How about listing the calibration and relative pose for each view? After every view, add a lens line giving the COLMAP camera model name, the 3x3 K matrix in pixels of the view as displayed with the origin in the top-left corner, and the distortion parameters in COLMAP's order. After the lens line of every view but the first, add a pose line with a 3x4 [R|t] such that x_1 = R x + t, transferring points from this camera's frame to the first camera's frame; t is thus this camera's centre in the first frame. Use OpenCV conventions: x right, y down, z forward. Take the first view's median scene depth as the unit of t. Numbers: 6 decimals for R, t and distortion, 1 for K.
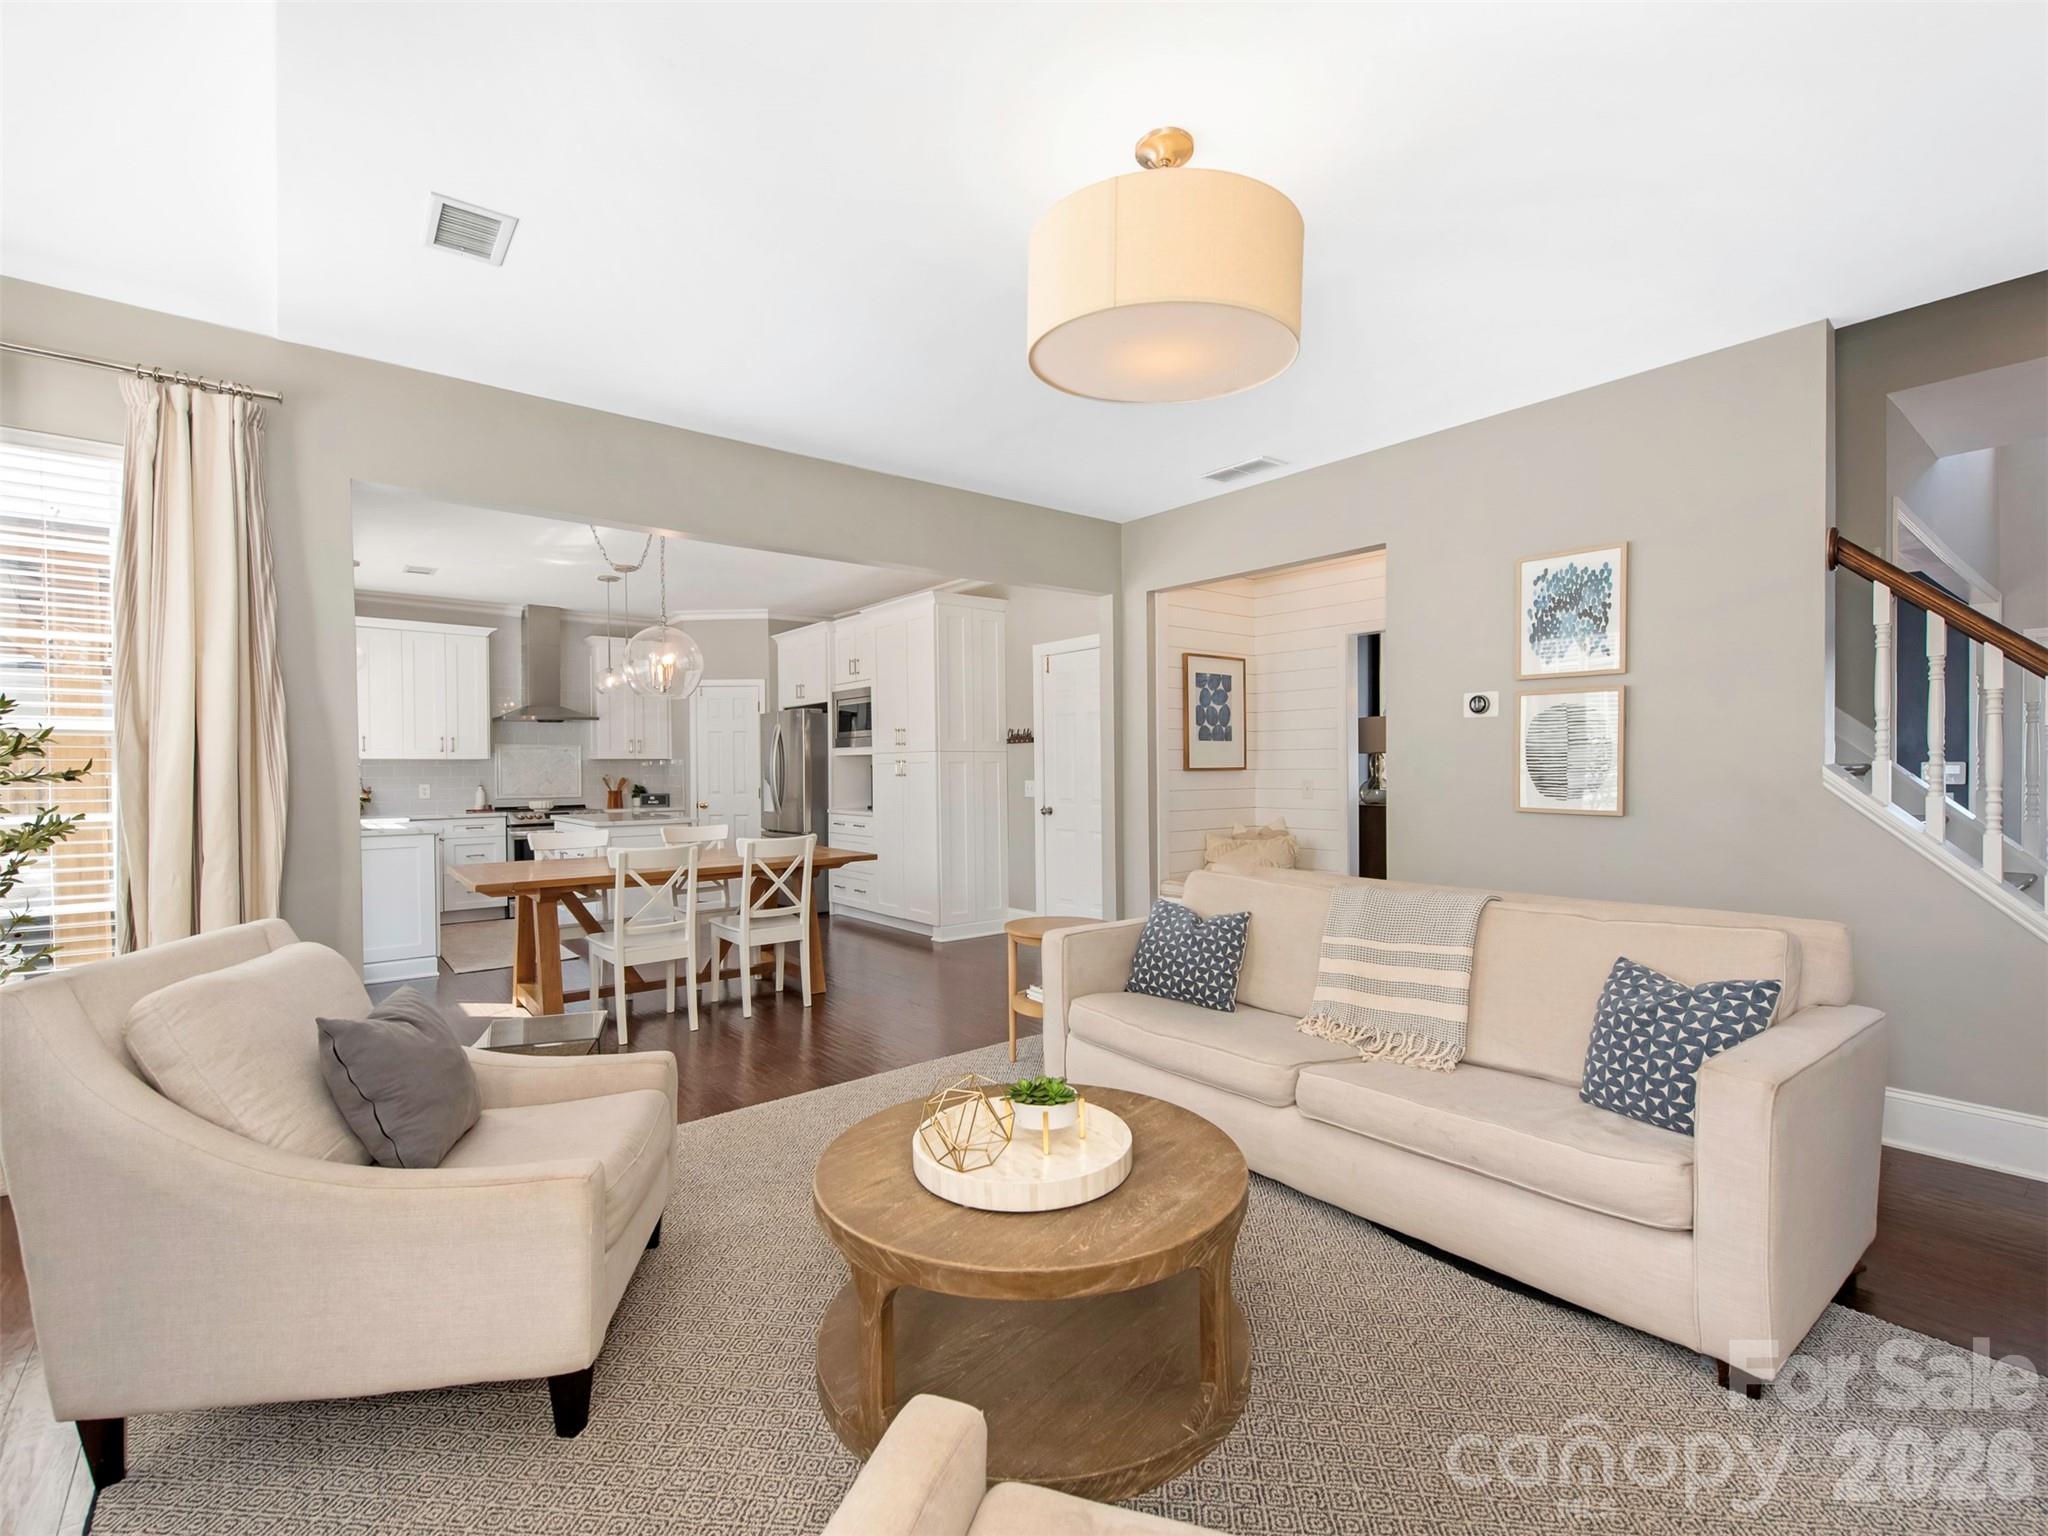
lens RADIAL K [[930.8, 0, 1045.4], [0, 930.8, 781.0], [0, 0, 1]] dist [0.022282, -0.006470]
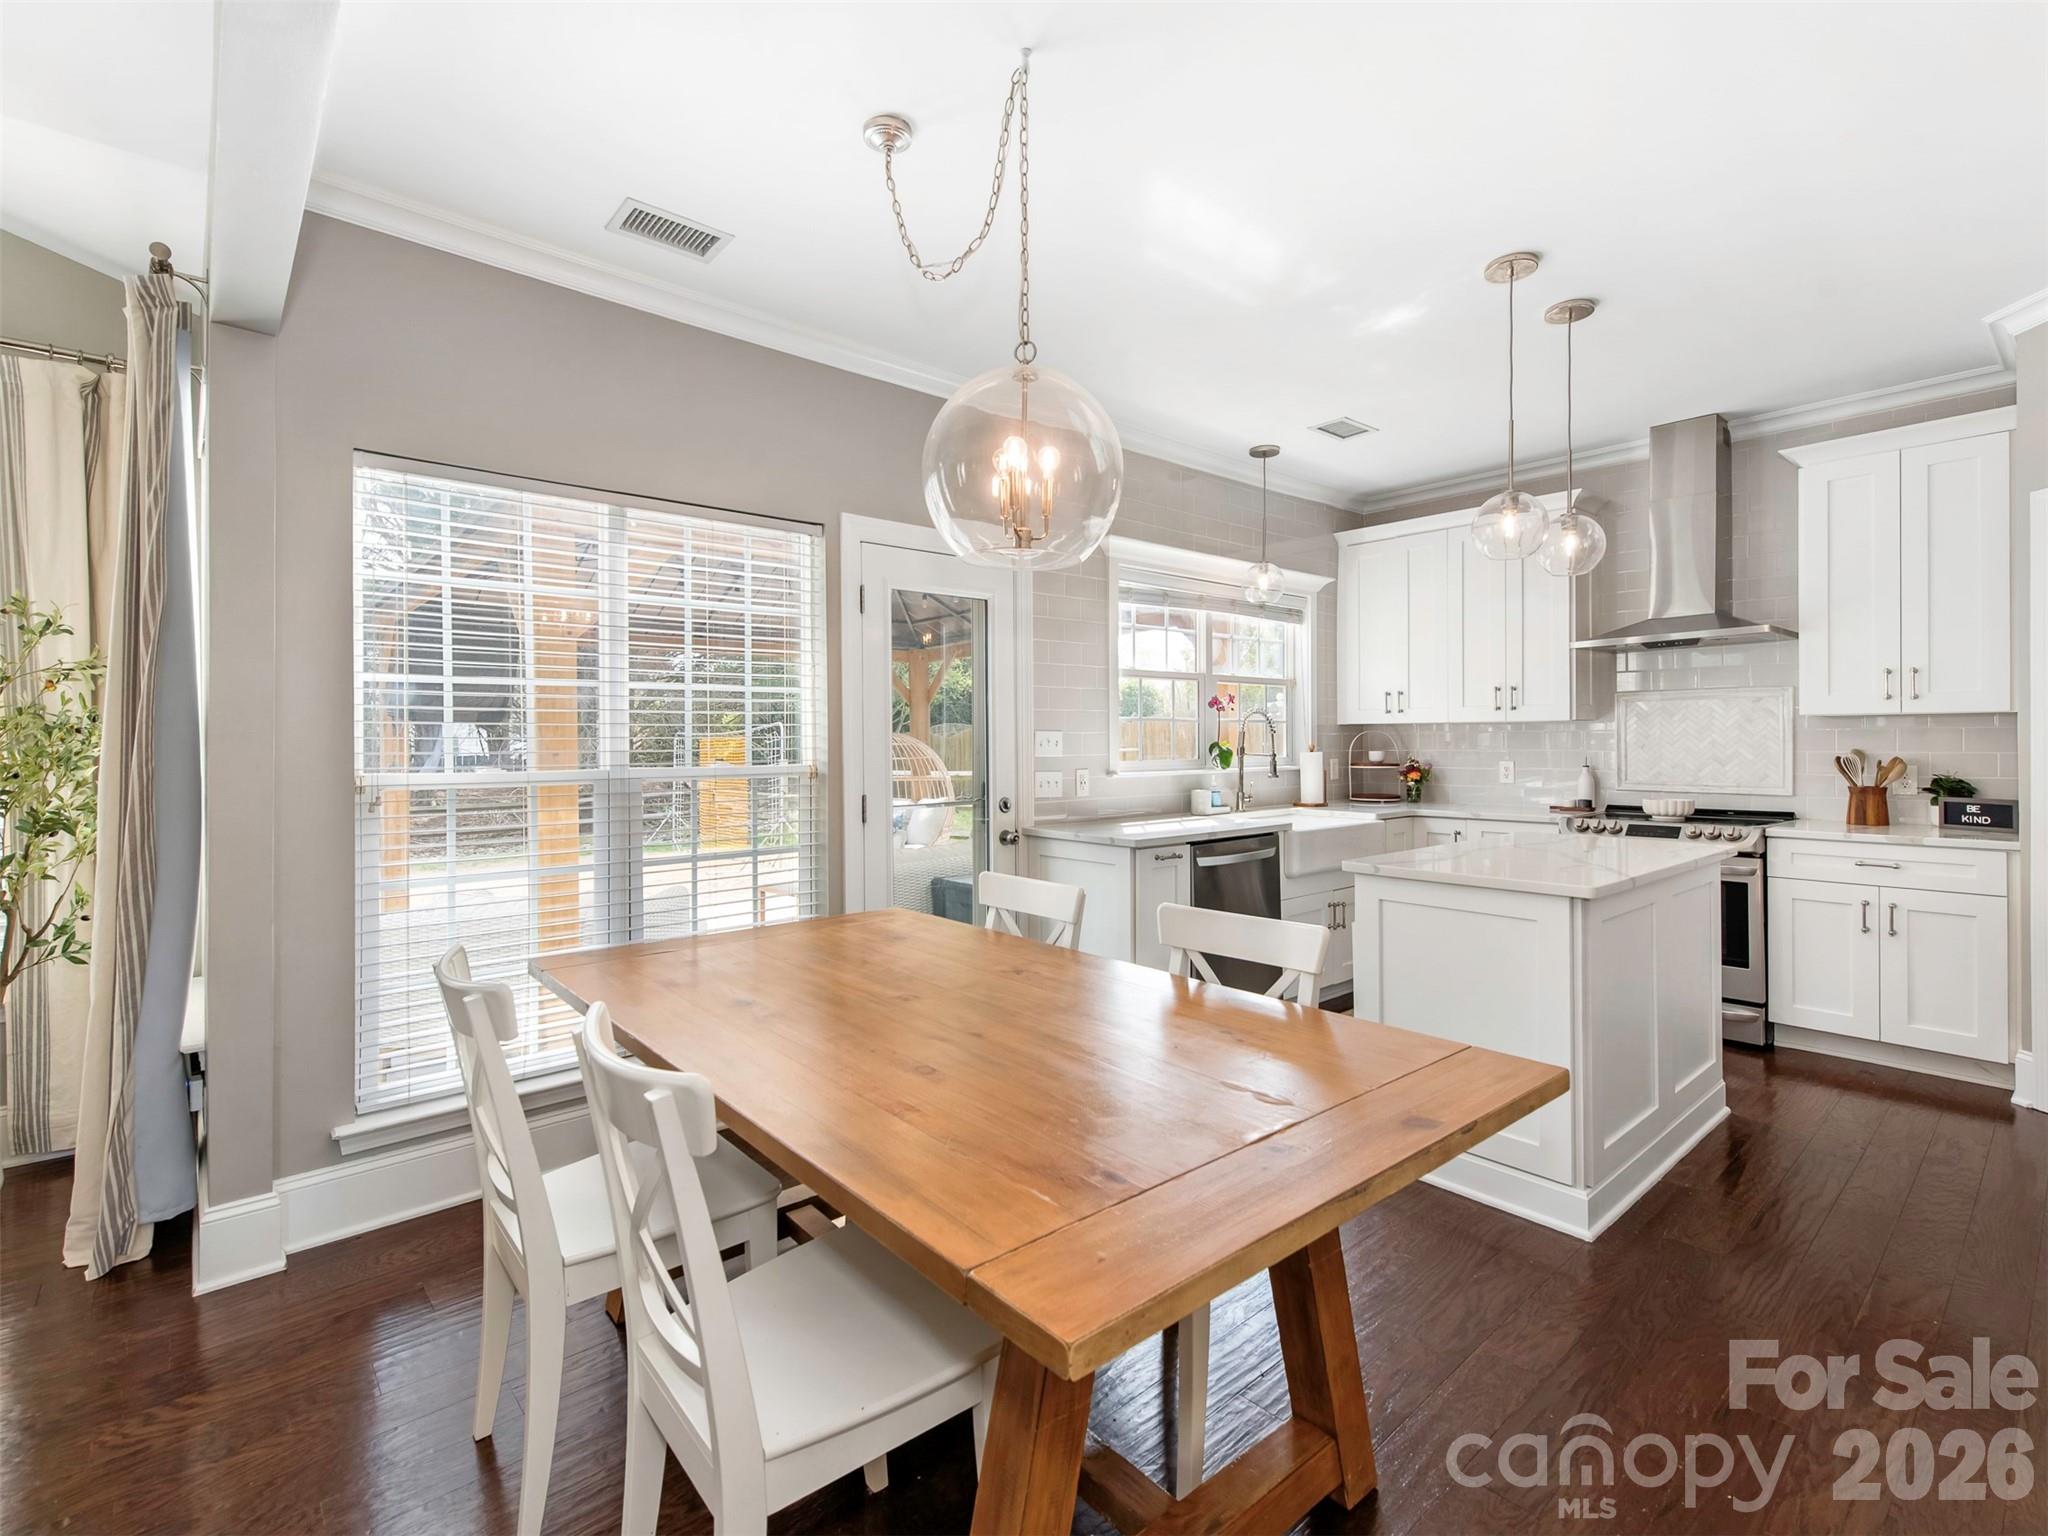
lens RADIAL K [[930.8, 0, 1024.9], [0, 930.8, 739.6], [0, 0, 1]] dist [0.022282, -0.006470]
pose [[0.023843, 0.005541, -0.999700, -0.031208], [-0.007010, 0.999961, 0.005375, -0.013914], [0.999691, 0.006879, 0.023880, 0.734894]]
